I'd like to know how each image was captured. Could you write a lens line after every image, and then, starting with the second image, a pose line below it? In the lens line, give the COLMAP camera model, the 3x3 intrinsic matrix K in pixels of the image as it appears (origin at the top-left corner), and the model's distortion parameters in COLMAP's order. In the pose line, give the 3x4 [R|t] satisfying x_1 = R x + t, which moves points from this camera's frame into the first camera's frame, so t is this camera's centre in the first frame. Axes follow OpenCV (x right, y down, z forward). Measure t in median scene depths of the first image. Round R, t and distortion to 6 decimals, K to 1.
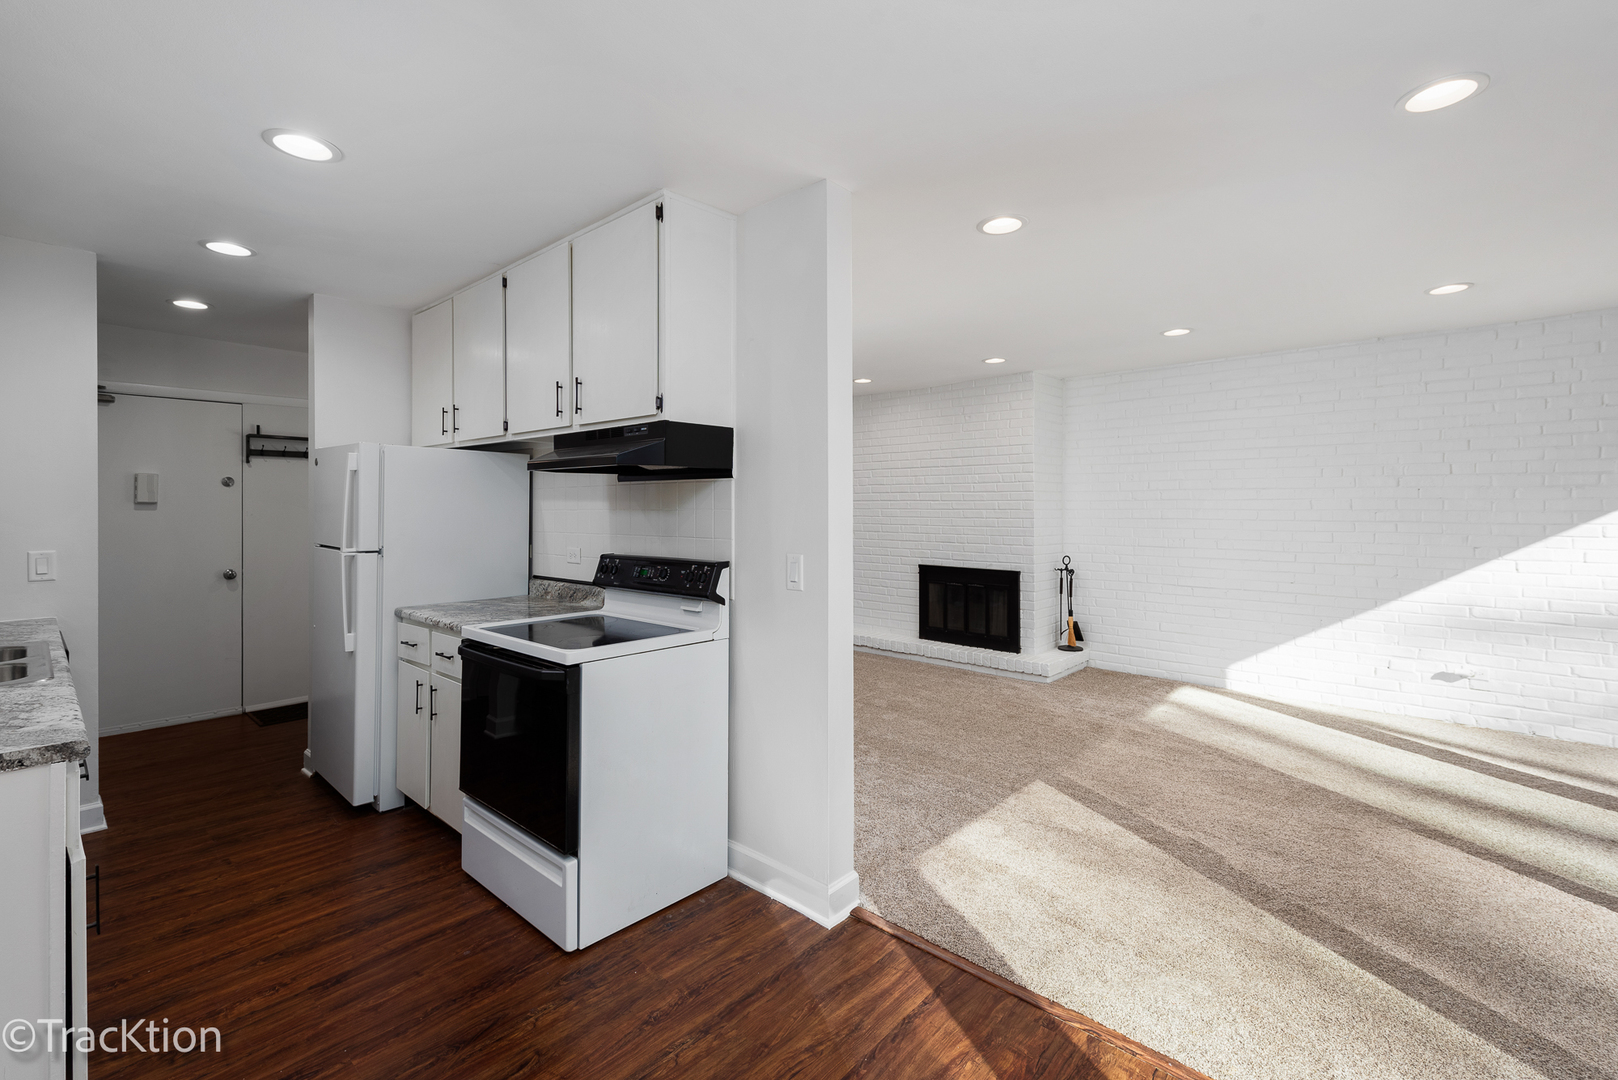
lens RADIAL K [[710.4, 0, 813.9], [0, 710.4, 507.7], [0, 0, 1]] dist [0.009752, -0.000318]
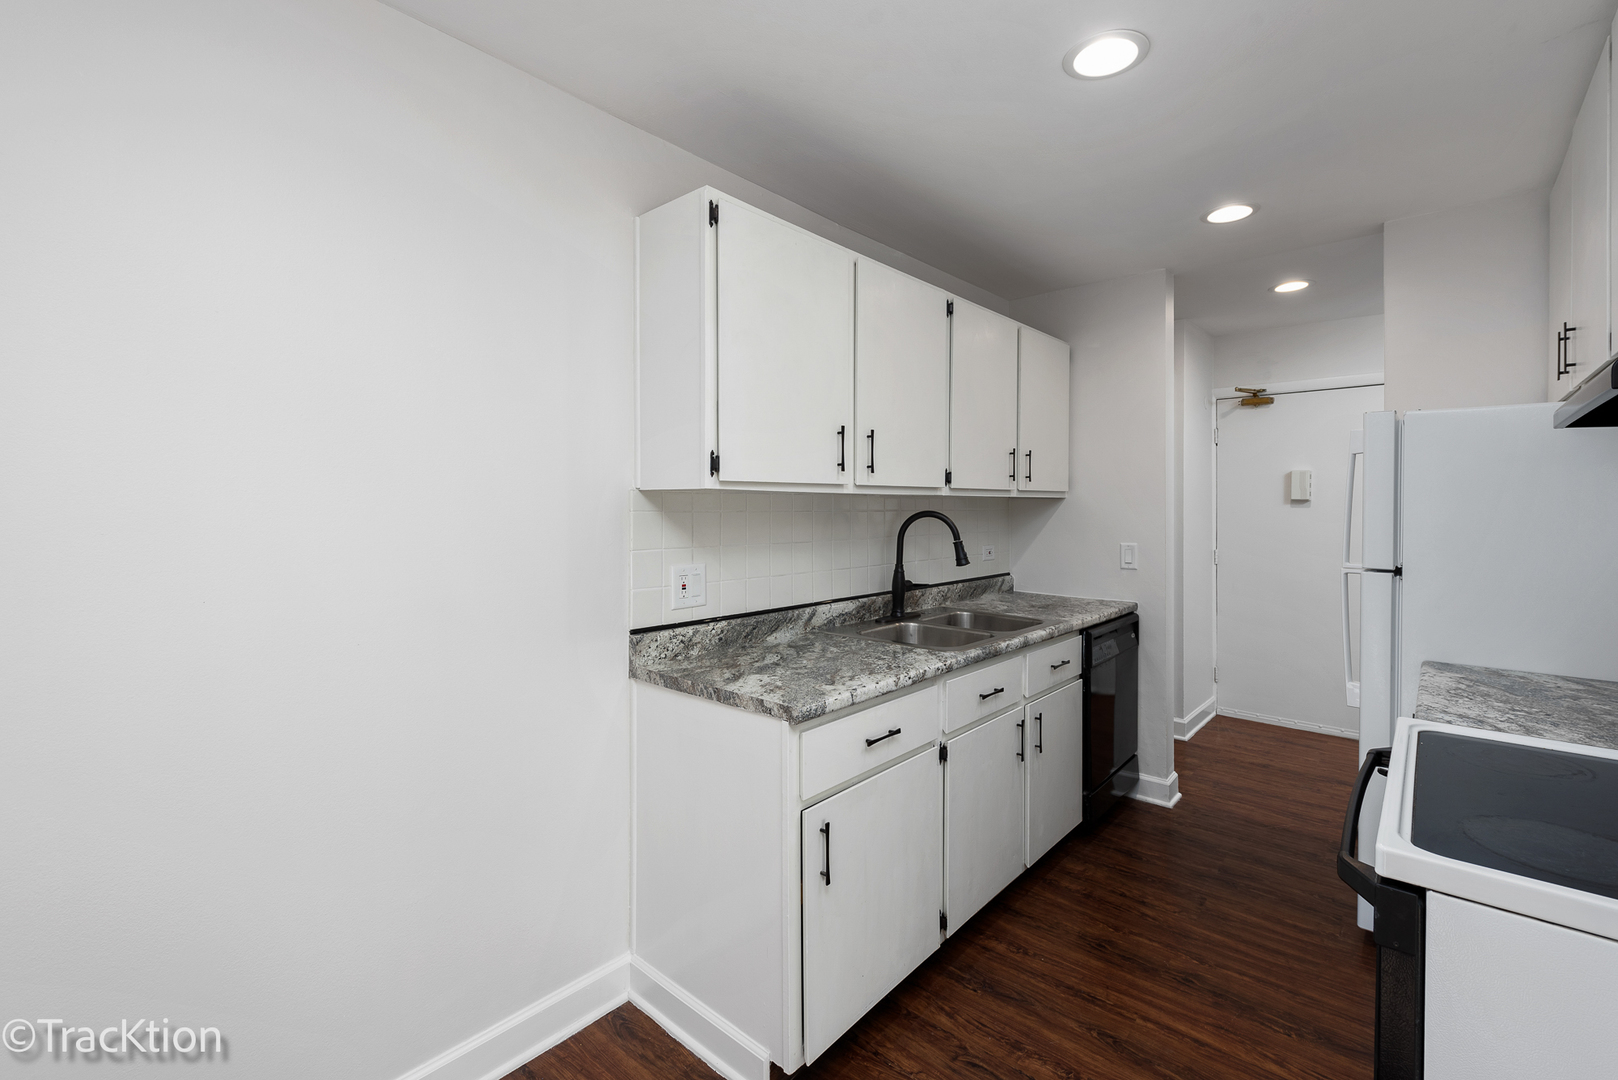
lens RADIAL K [[710.4, 0, 813.9], [0, 710.4, 507.7], [0, 0, 1]] dist [0.009752, -0.000318]
pose [[0.017604, 0.003361, -0.999839, 0.068231], [0.002005, 0.999992, 0.003397, -0.002031], [0.999843, -0.002064, 0.017597, 0.536860]]
